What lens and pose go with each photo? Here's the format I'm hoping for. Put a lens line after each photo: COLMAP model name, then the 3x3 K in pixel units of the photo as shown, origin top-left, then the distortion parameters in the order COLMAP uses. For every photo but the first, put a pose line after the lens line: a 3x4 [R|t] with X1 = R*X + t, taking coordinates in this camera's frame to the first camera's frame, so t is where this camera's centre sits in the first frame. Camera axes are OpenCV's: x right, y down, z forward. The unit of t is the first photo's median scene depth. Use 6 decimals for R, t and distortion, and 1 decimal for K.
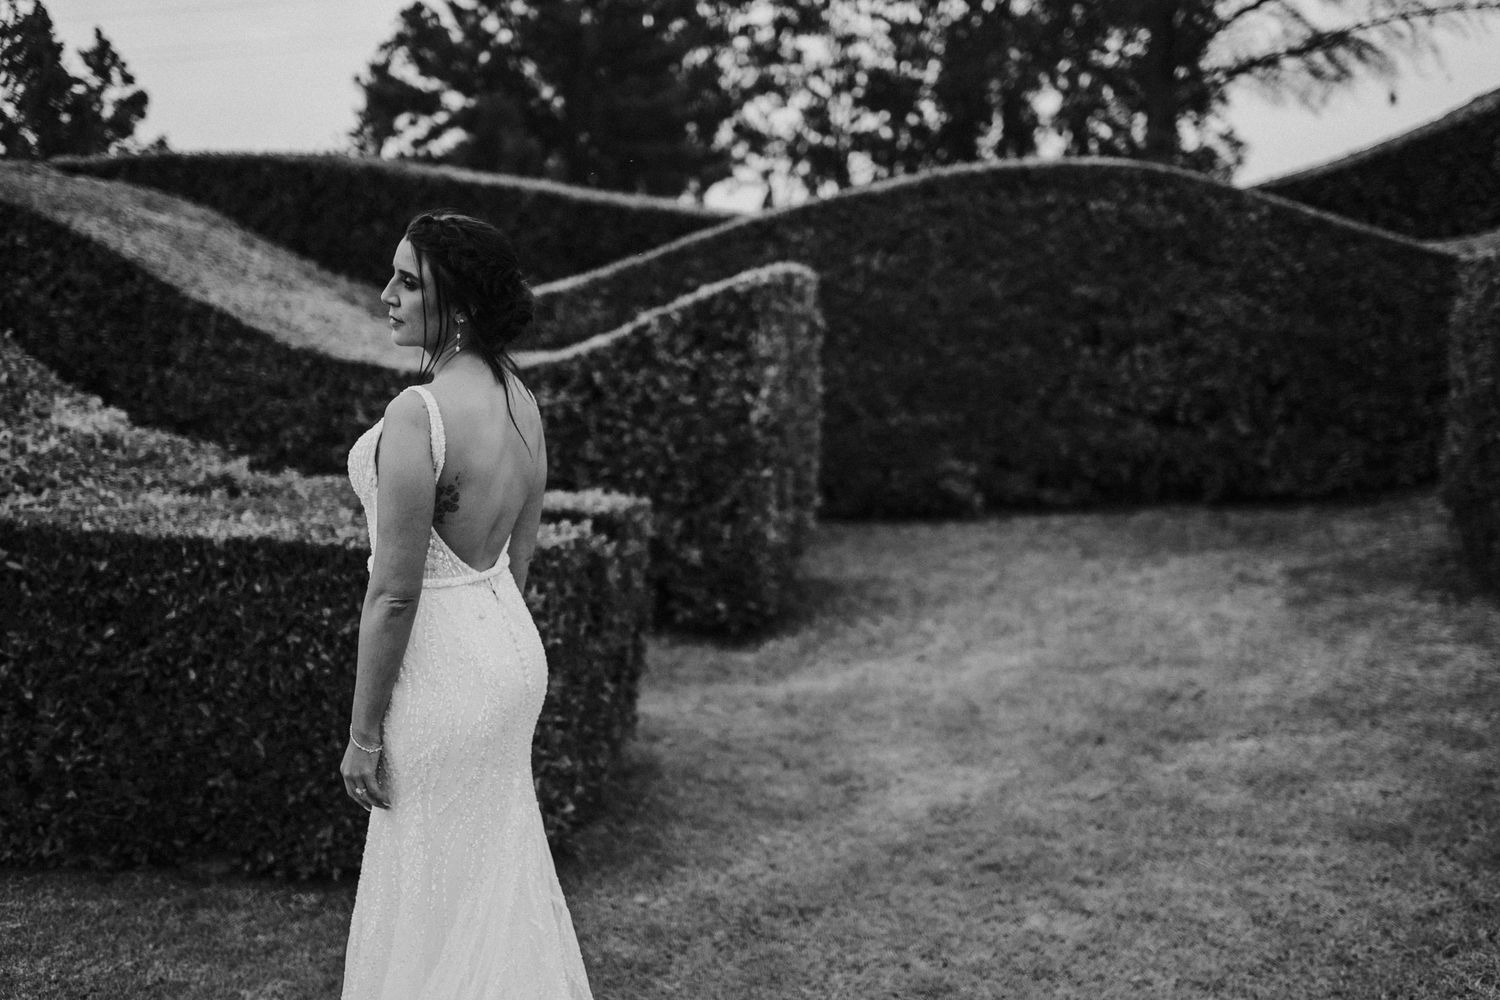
lens RADIAL K [[1467.4, 0, 755.5], [0, 1467.4, 521.8], [0, 0, 1]] dist [-0.005958, 0.000000]
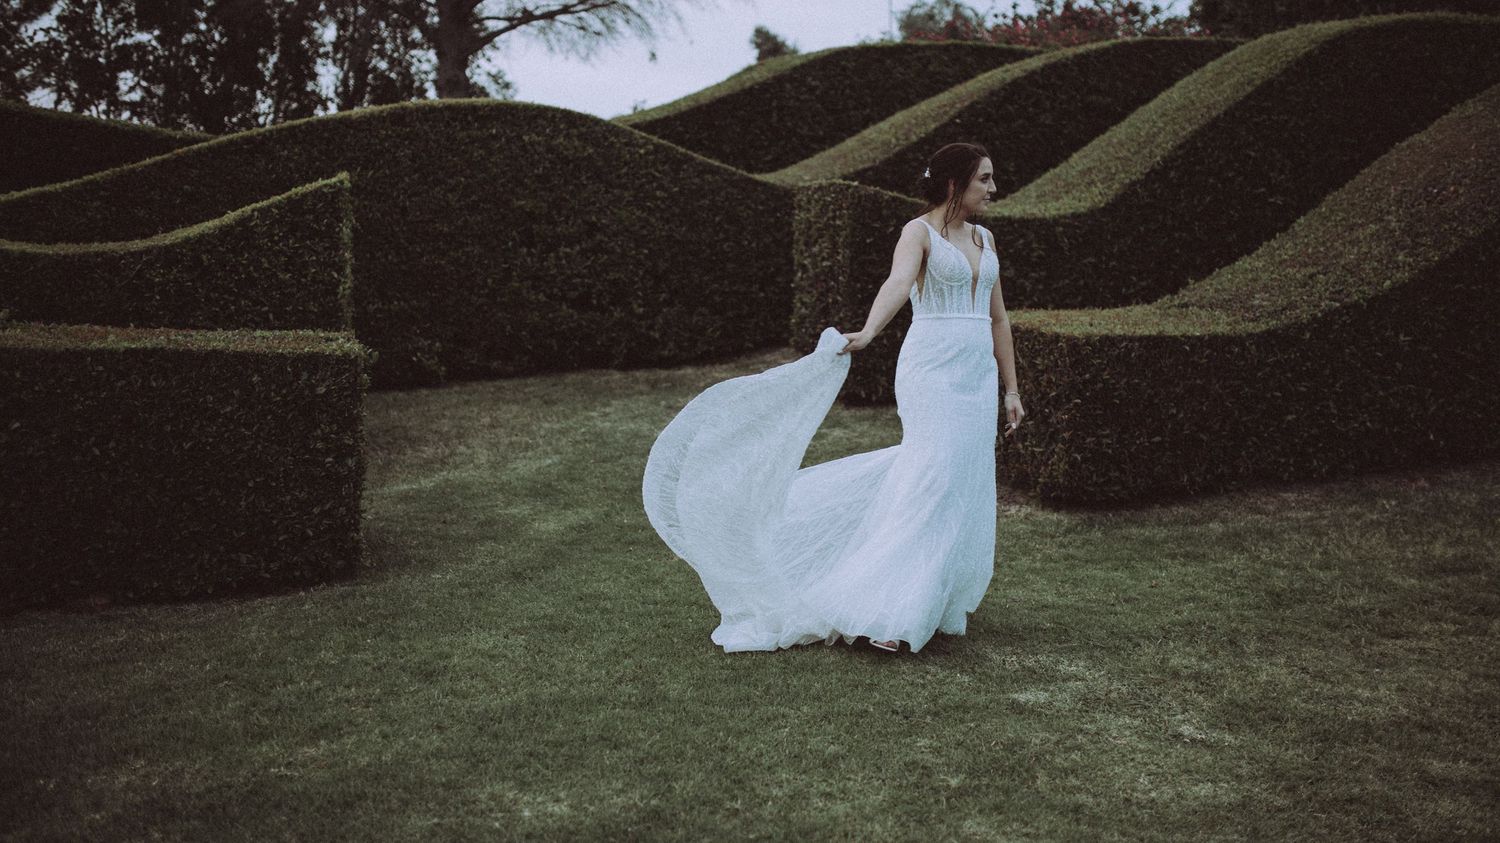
lens RADIAL K [[1547.0, 0, 759.1], [0, 1547.0, 418.8], [0, 0, 1]] dist [-0.031703, 0.000000]
pose [[0.871502, -0.041586, 0.488625, -0.263291], [0.056542, 0.998274, -0.015886, 0.064074], [-0.487121, 0.041472, 0.872349, -0.272943]]
